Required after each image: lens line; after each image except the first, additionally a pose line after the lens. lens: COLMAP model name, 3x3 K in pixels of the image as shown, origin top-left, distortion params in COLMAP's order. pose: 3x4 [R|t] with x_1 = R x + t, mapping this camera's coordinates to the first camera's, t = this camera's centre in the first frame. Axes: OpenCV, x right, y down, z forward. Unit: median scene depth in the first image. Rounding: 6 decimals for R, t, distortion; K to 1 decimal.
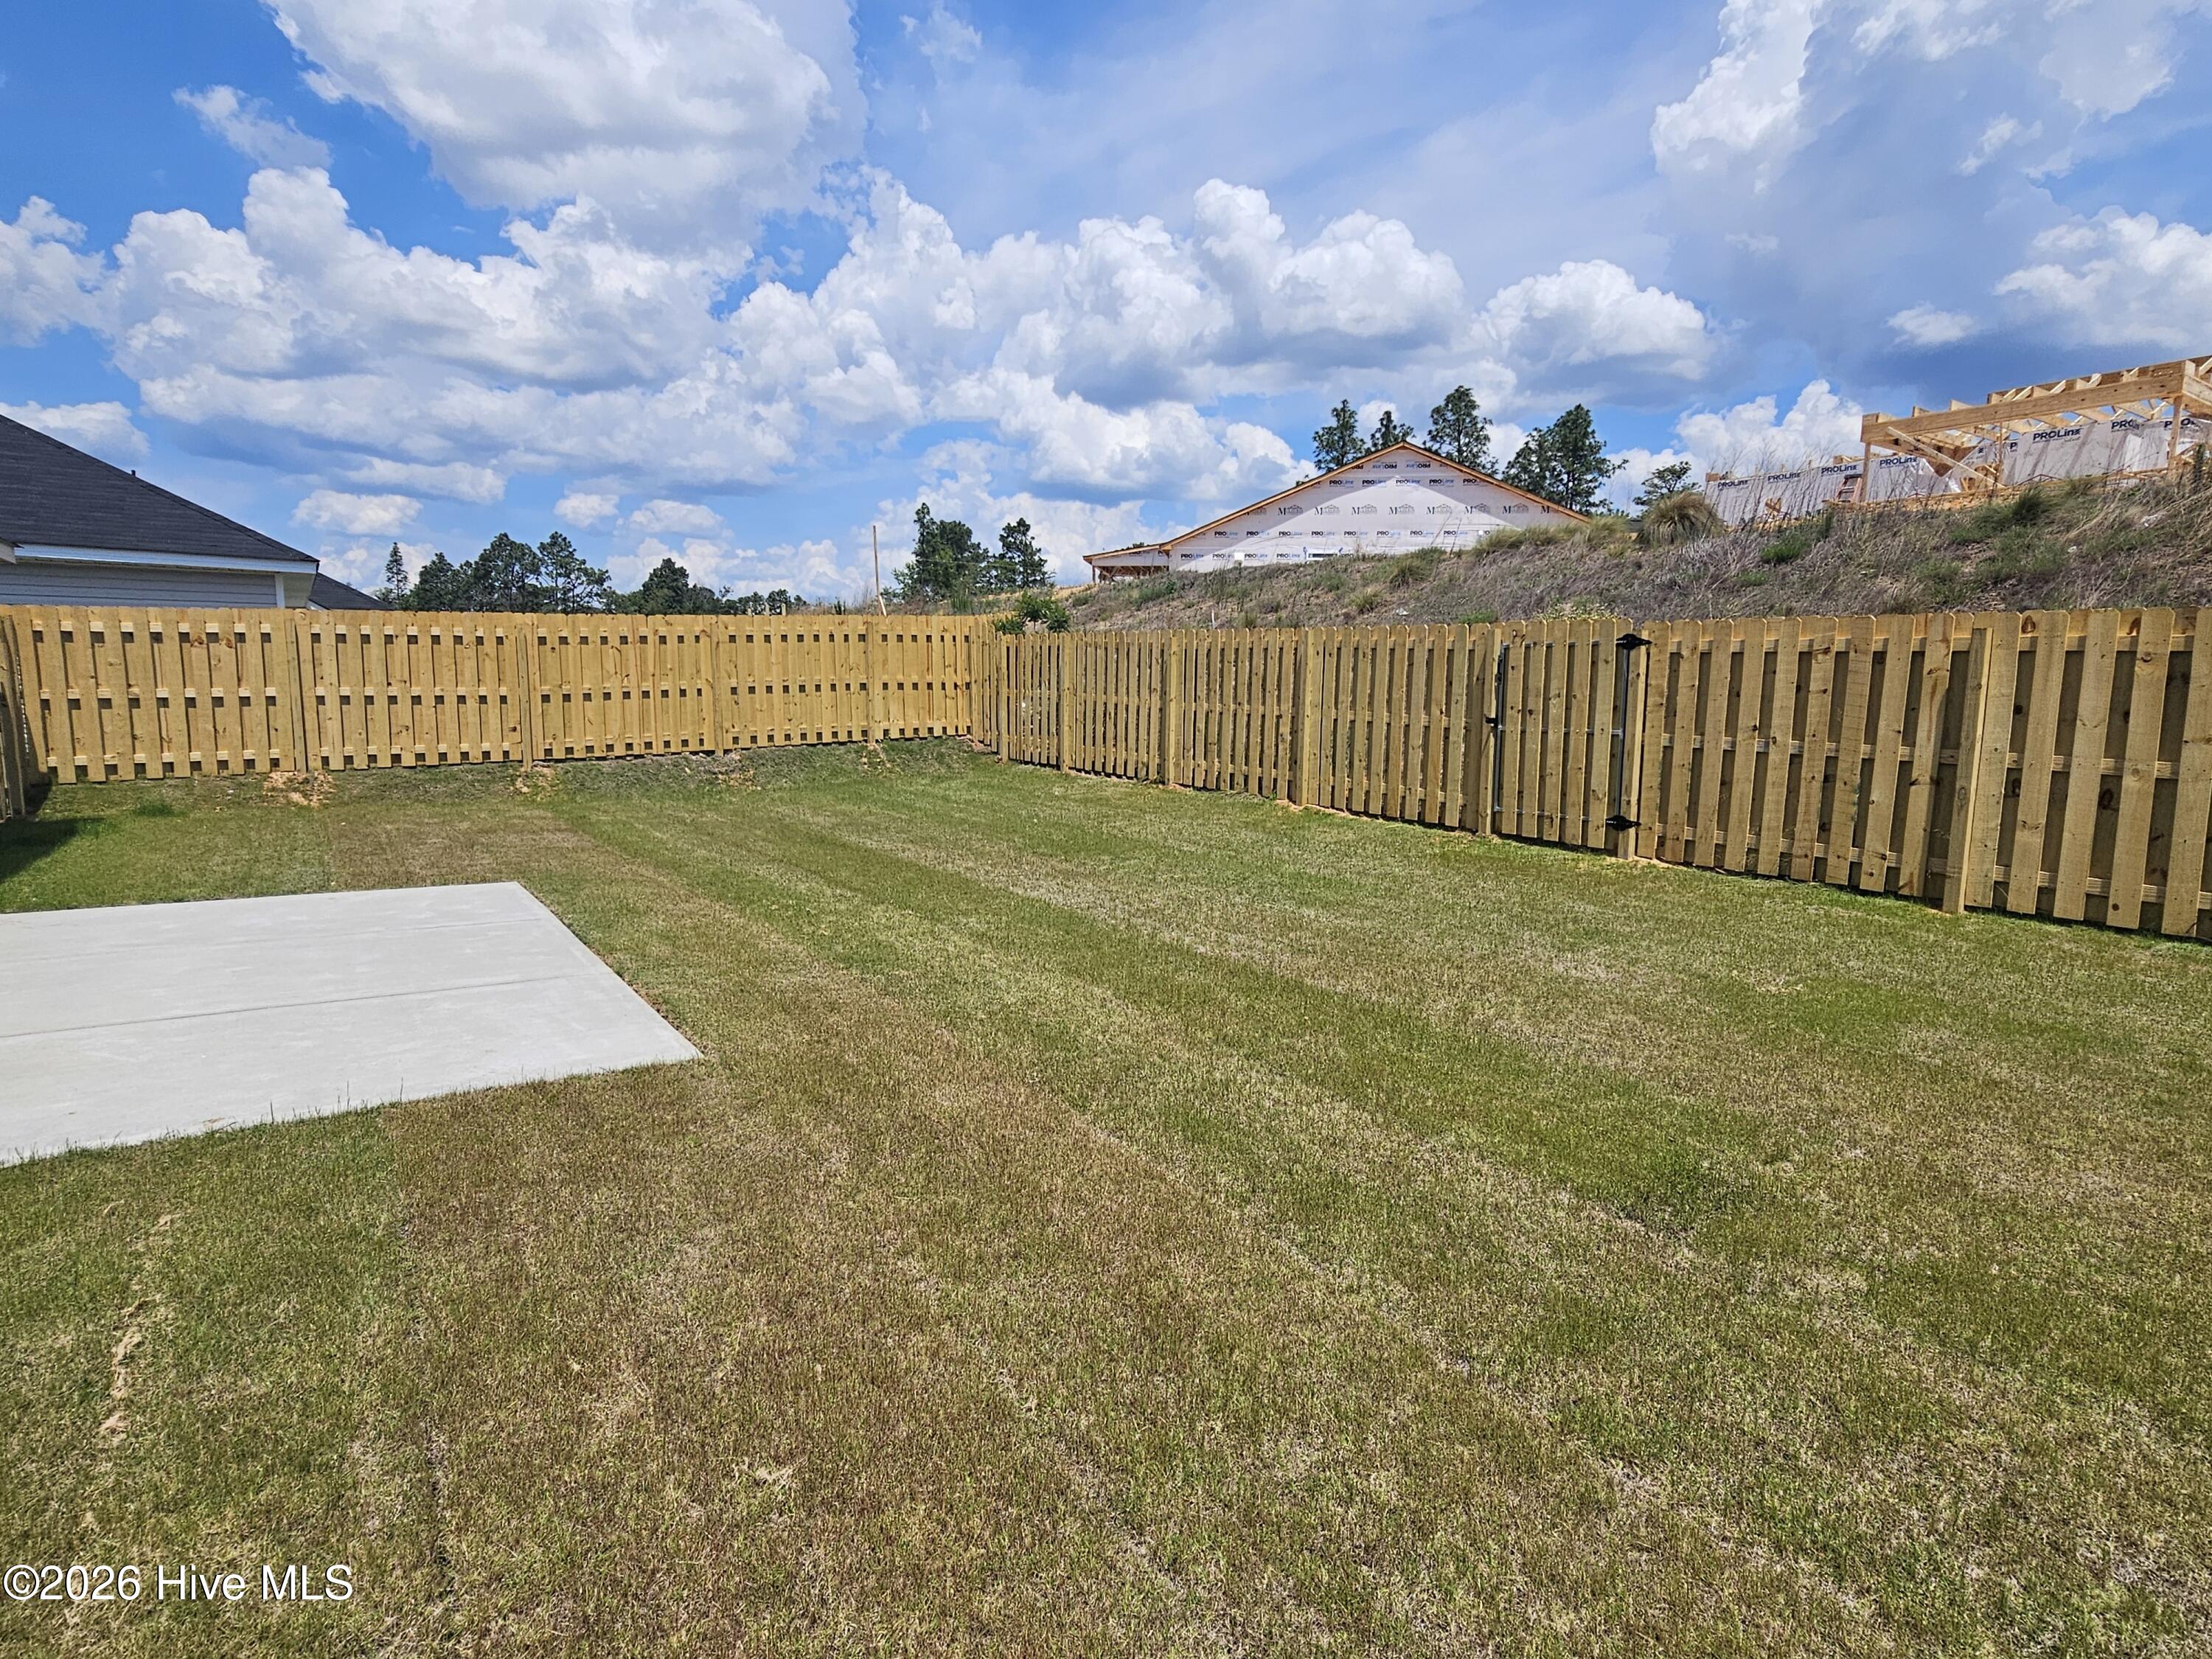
lens RADIAL K [[1181.9, 0, 1106.0], [0, 1181.9, 829.5], [0, 0, 1]] dist [-0.000133, -0.000780]
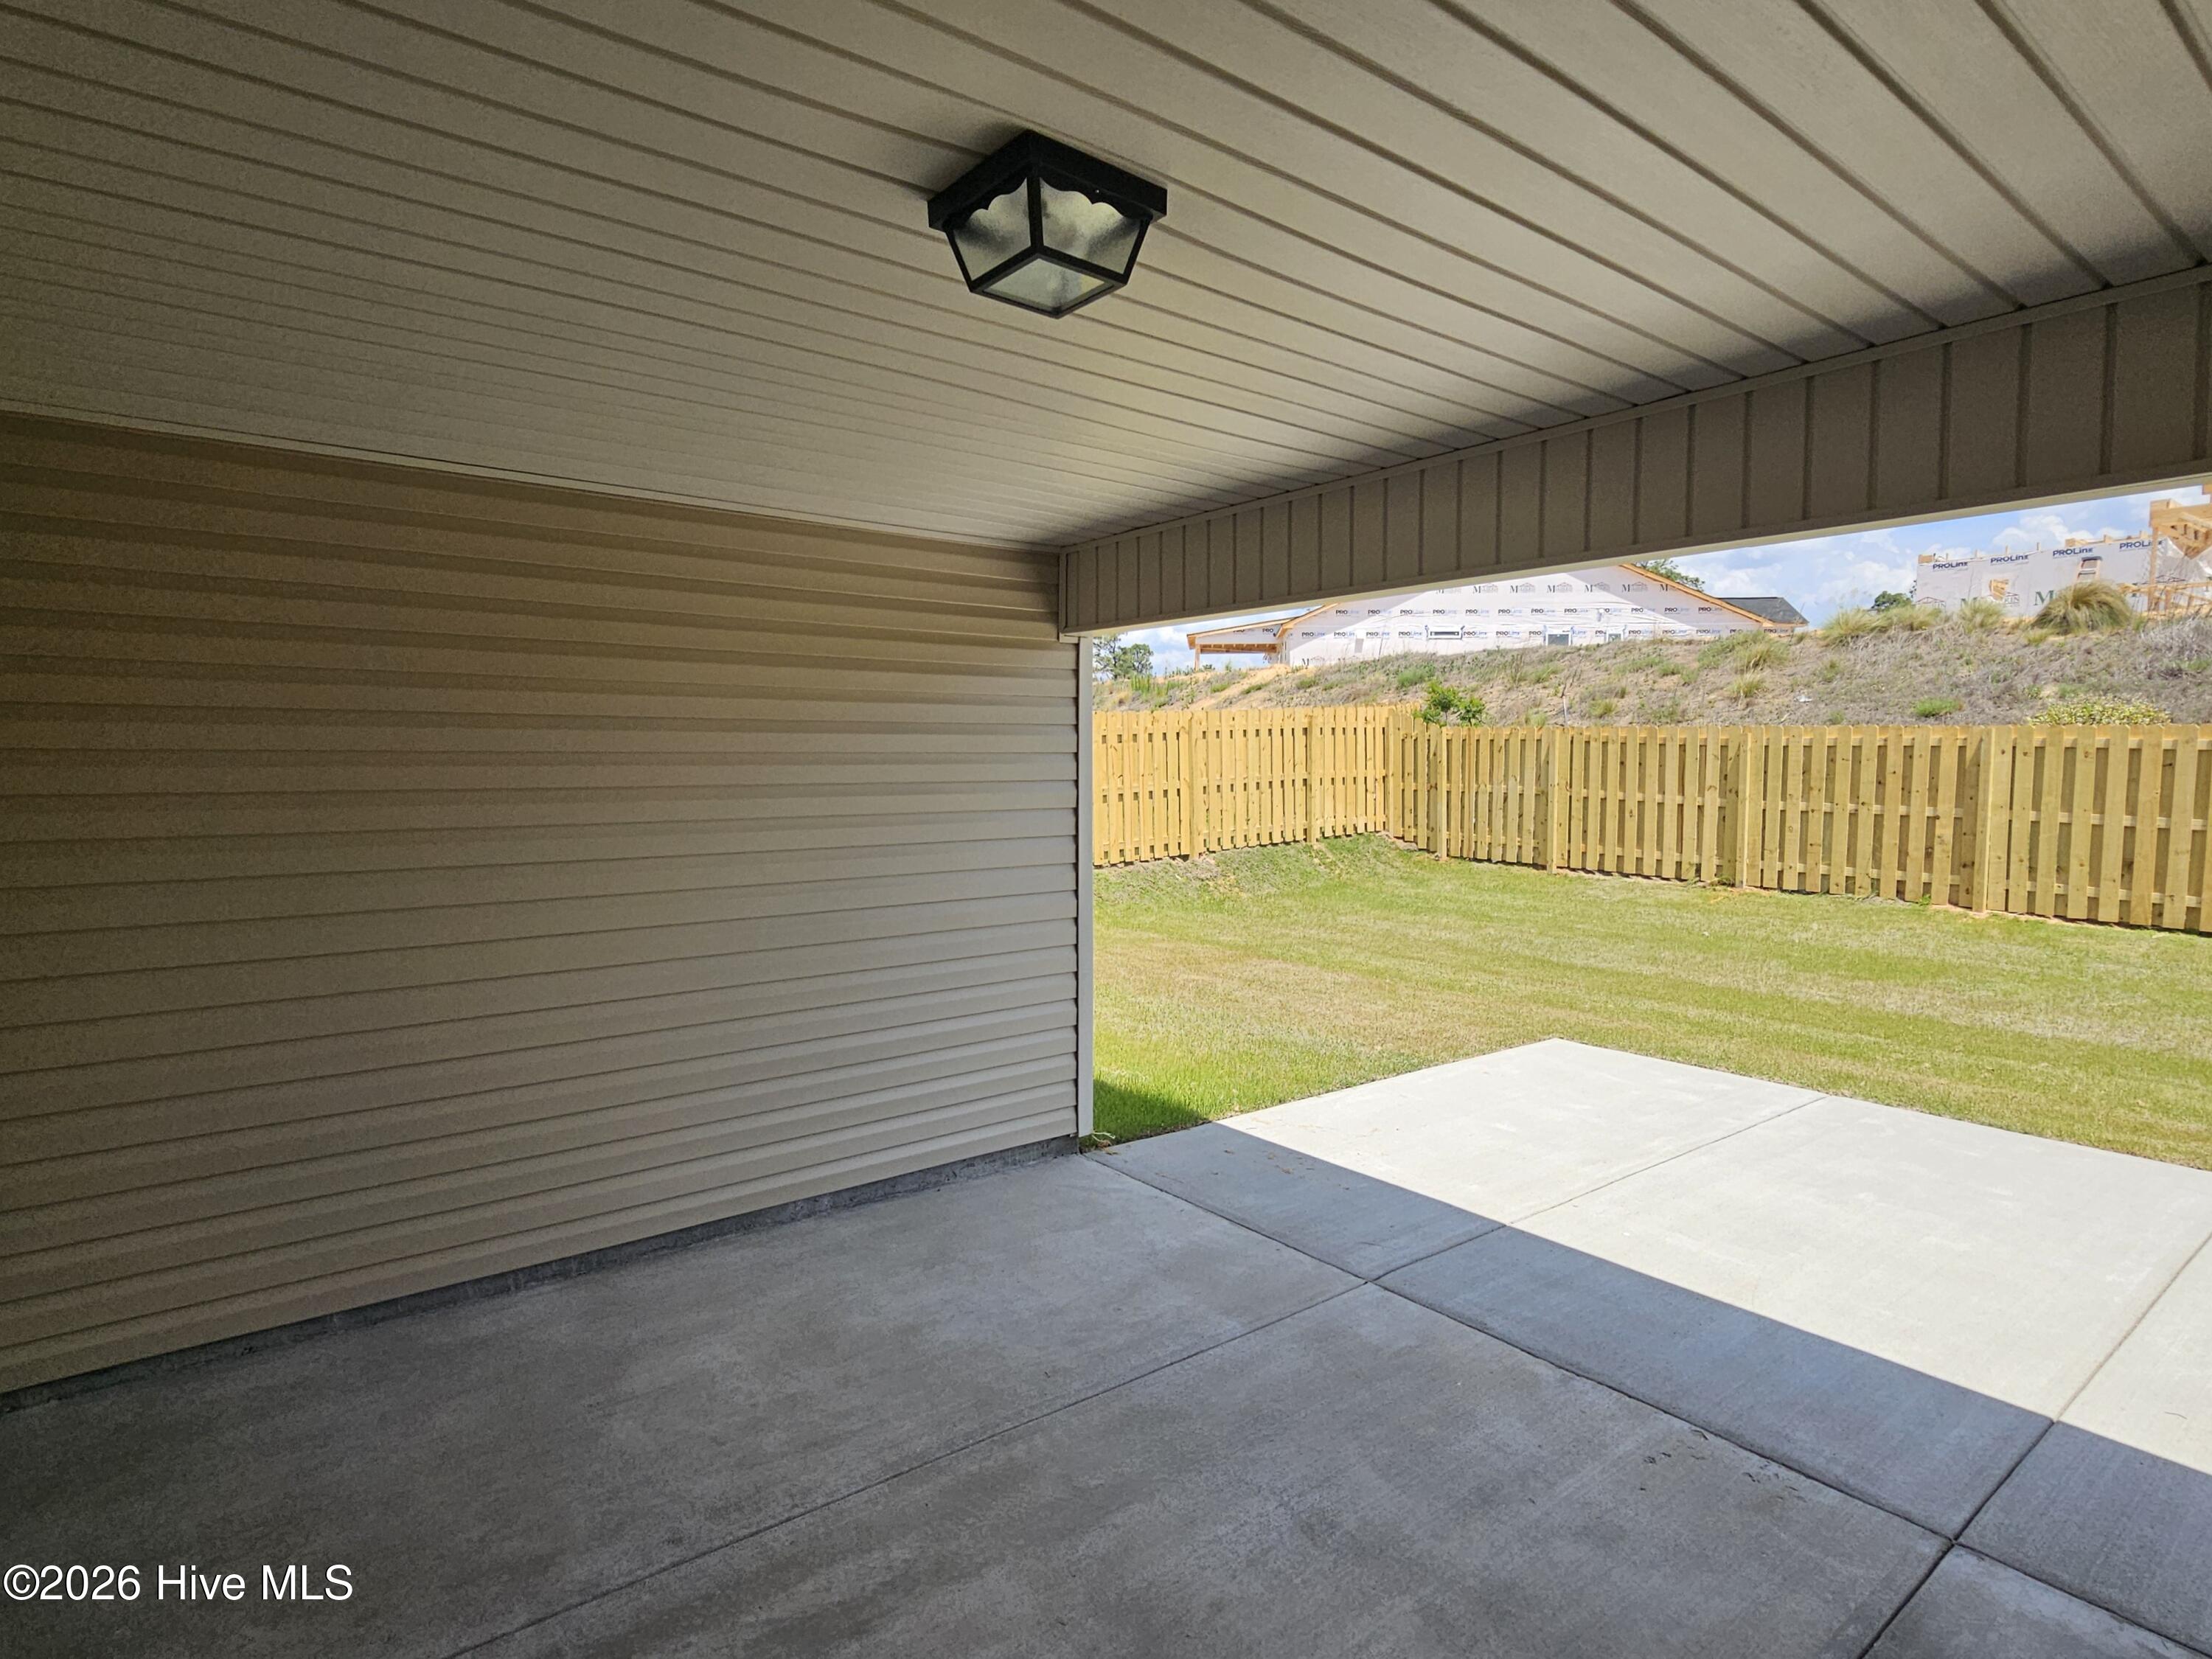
lens RADIAL K [[1181.9, 0, 1106.0], [0, 1181.9, 829.5], [0, 0, 1]] dist [-0.000133, -0.000780]
pose [[0.998383, -0.014539, 0.054957, -0.448607], [0.017765, 0.998119, -0.058671, -0.032965], [-0.054000, 0.059553, 0.996763, 0.068278]]
